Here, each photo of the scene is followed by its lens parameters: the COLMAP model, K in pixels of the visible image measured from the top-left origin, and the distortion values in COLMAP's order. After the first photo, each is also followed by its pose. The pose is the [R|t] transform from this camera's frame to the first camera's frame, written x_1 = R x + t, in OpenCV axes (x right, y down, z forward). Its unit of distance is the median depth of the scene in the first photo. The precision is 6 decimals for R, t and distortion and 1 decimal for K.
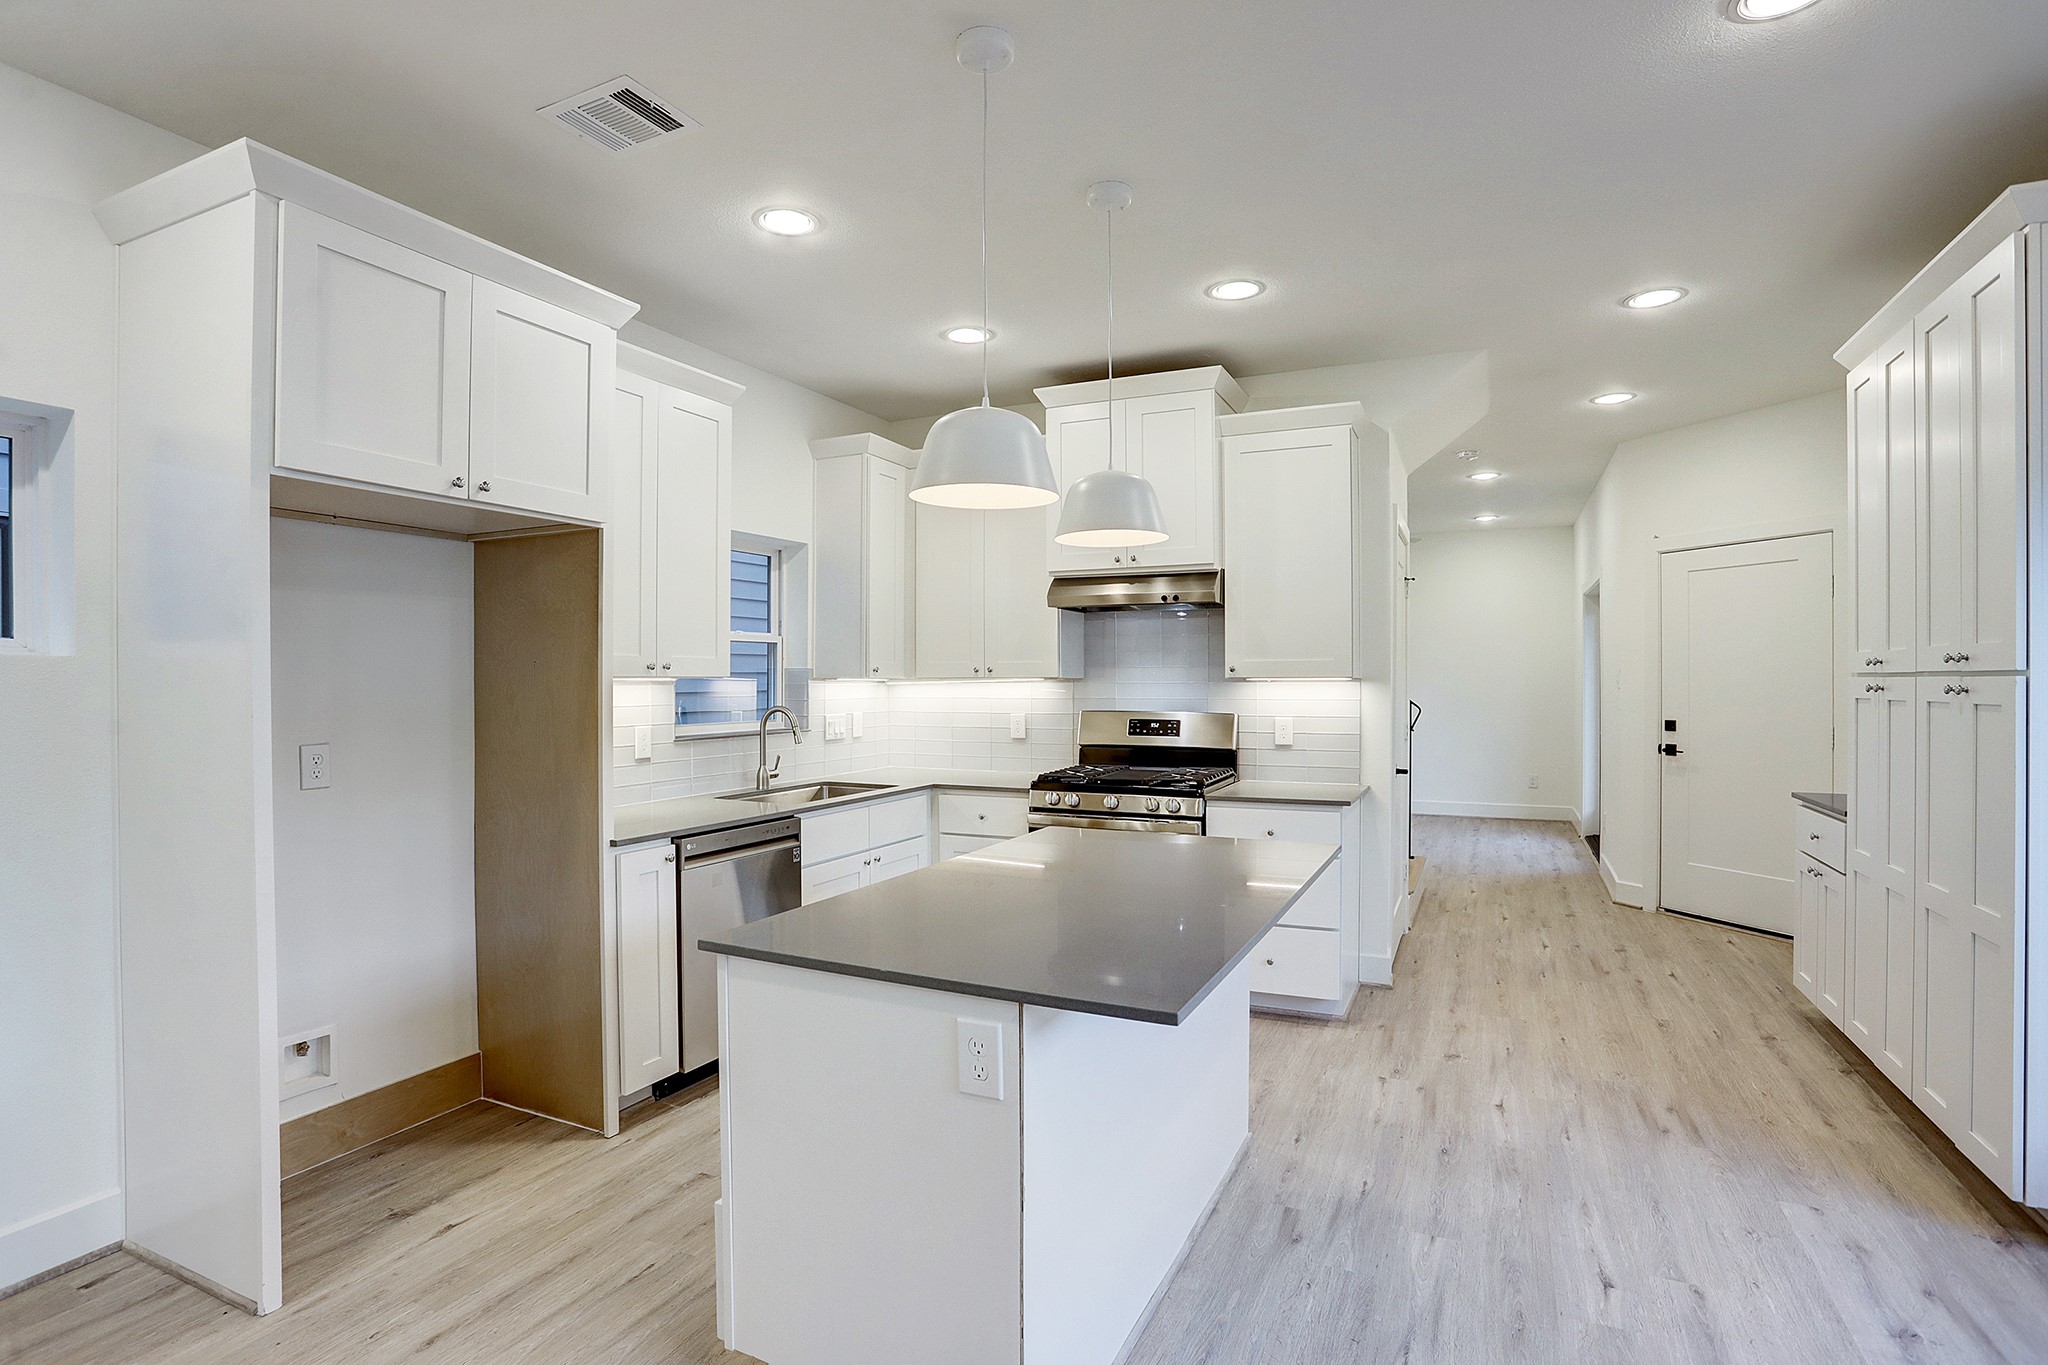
lens RADIAL K [[978.3, 0, 1098.9], [0, 978.3, 683.8], [0, 0, 1]] dist [-0.068197, 0.000009]
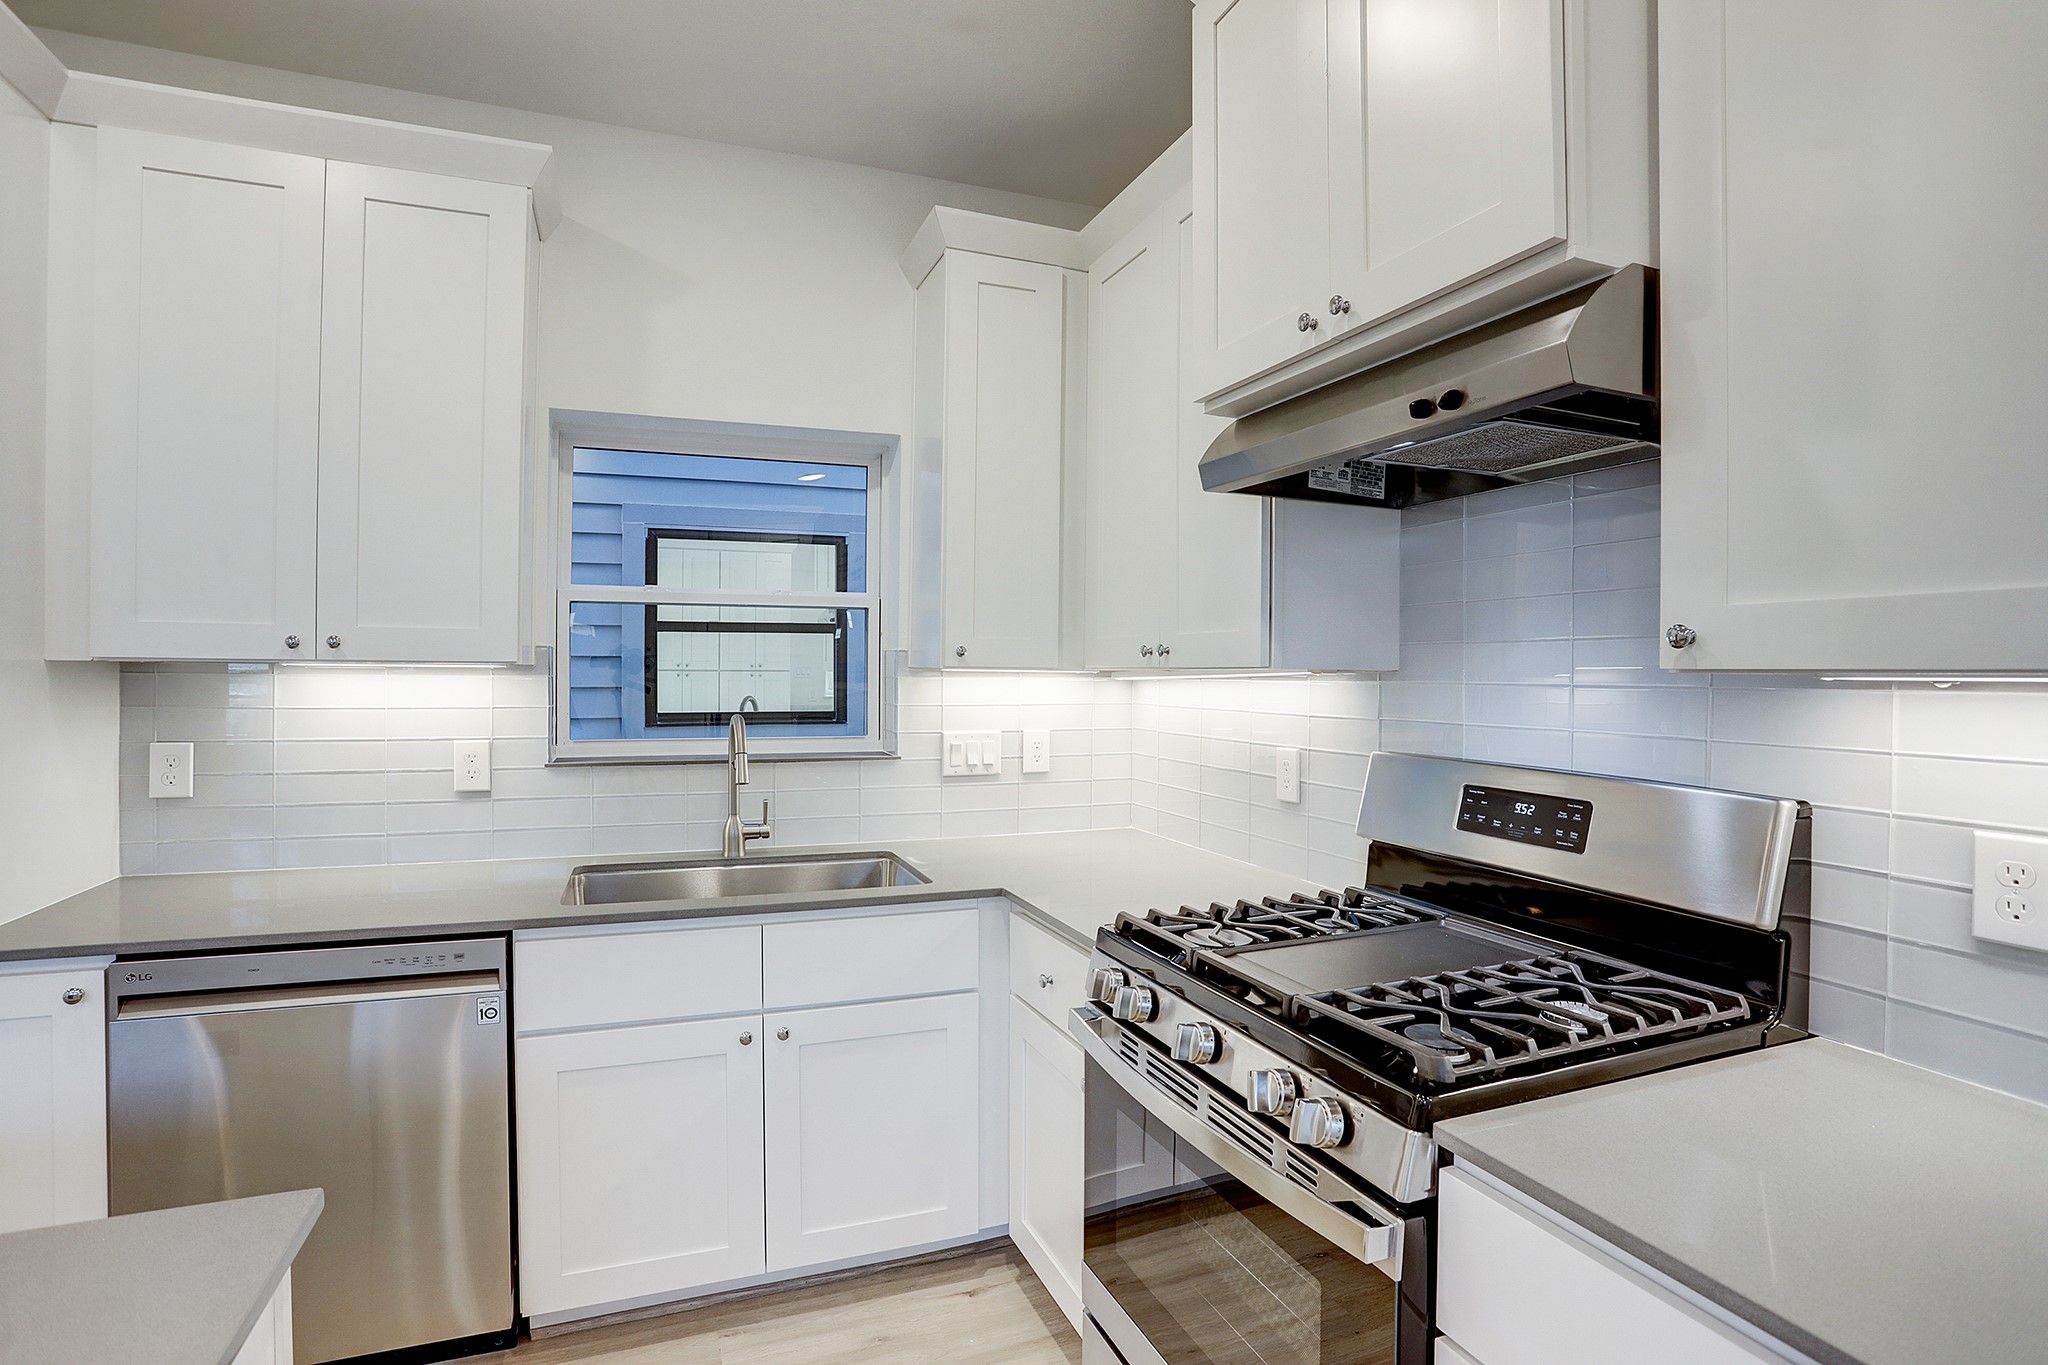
lens RADIAL K [[978.3, 0, 1098.9], [0, 978.3, 683.8], [0, 0, 1]] dist [-0.068197, 0.000009]
pose [[0.695916, 0.015767, -0.717950, 0.209938], [-0.011053, 0.999876, 0.011245, -0.003958], [0.718038, 0.000110, 0.696003, 0.710437]]
